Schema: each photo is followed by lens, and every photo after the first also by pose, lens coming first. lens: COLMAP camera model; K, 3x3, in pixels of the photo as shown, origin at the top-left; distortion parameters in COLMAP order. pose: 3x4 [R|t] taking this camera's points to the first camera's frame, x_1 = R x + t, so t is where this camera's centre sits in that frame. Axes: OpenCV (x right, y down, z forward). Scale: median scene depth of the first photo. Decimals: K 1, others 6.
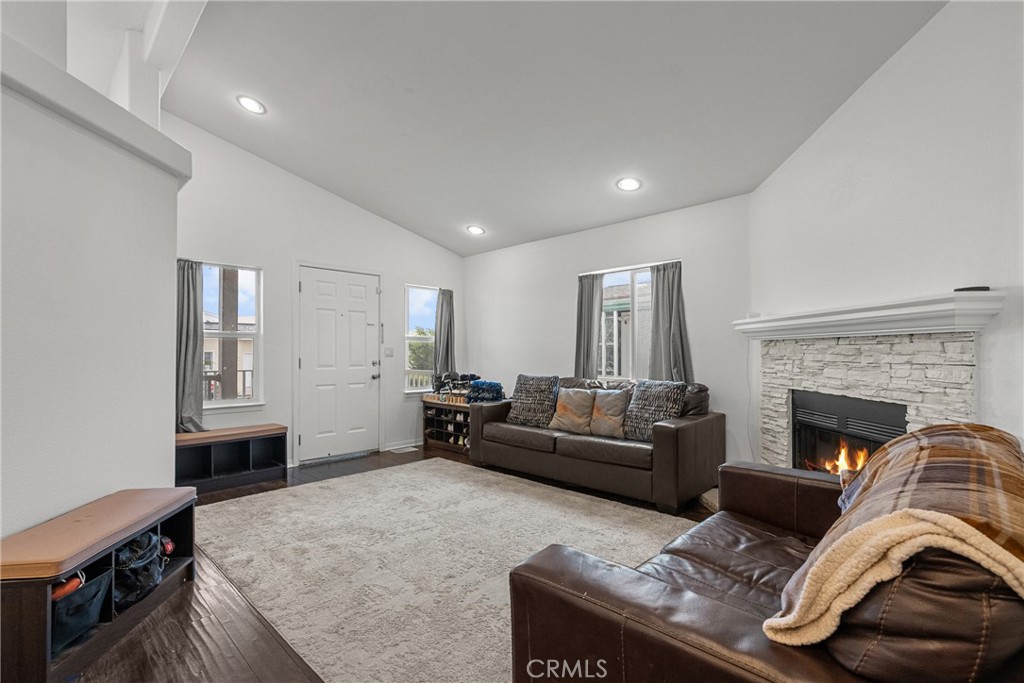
lens RADIAL K [[473.1, 0, 512.8], [0, 473.1, 352.5], [0, 0, 1]] dist [-0.005162, -0.000241]
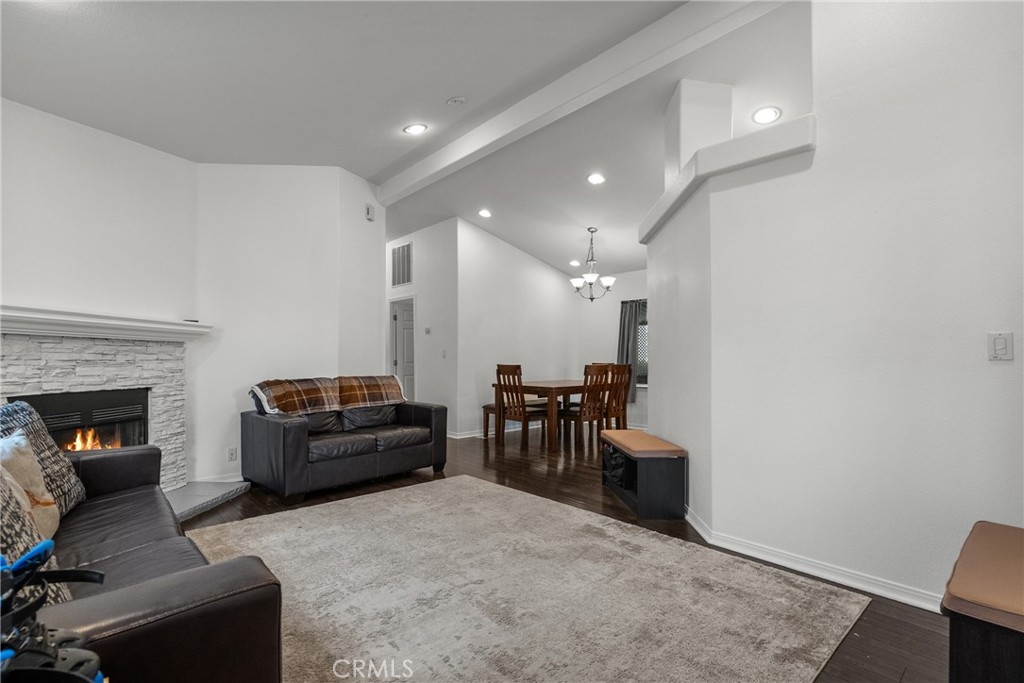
lens RADIAL K [[473.1, 0, 512.7], [0, 473.1, 347.6], [0, 0, 1]] dist [-0.005162, -0.000241]
pose [[-0.997608, 0.007218, 0.068754, -0.203482], [0.005966, 0.999813, -0.018406, 0.009246], [-0.068874, -0.017951, -0.997464, 1.165370]]
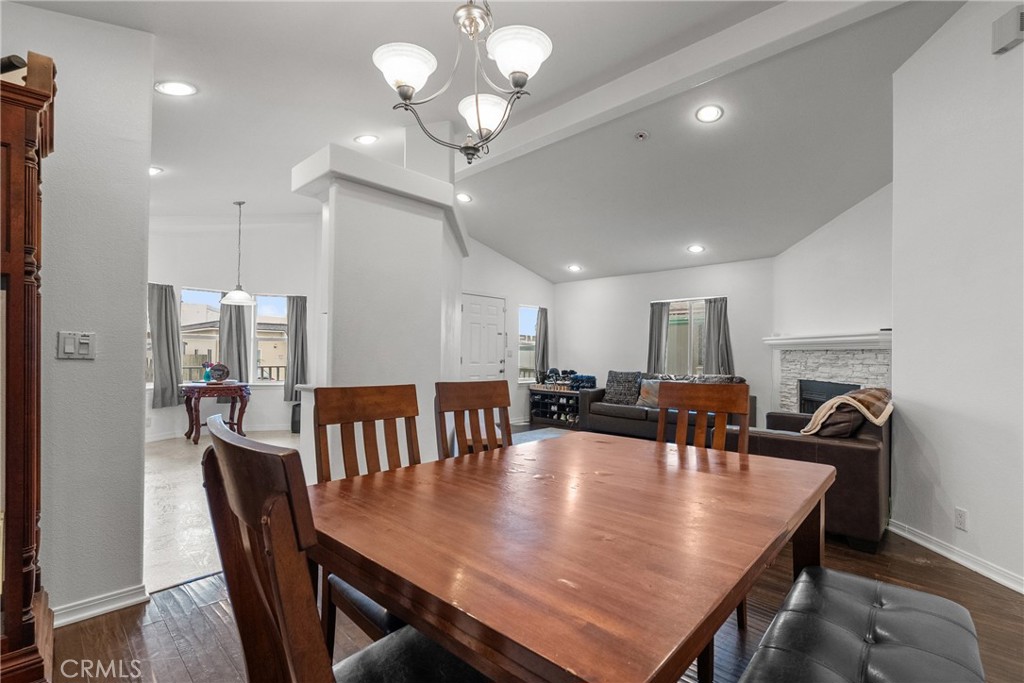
lens RADIAL K [[473.1, 0, 513.2], [0, 473.1, 350.4], [0, 0, 1]] dist [-0.005162, -0.000241]
pose [[0.999874, 0.014723, 0.005880, -0.302089], [-0.014677, 0.999862, -0.007830, 0.000974], [-0.005995, 0.007743, 0.999952, -0.463309]]
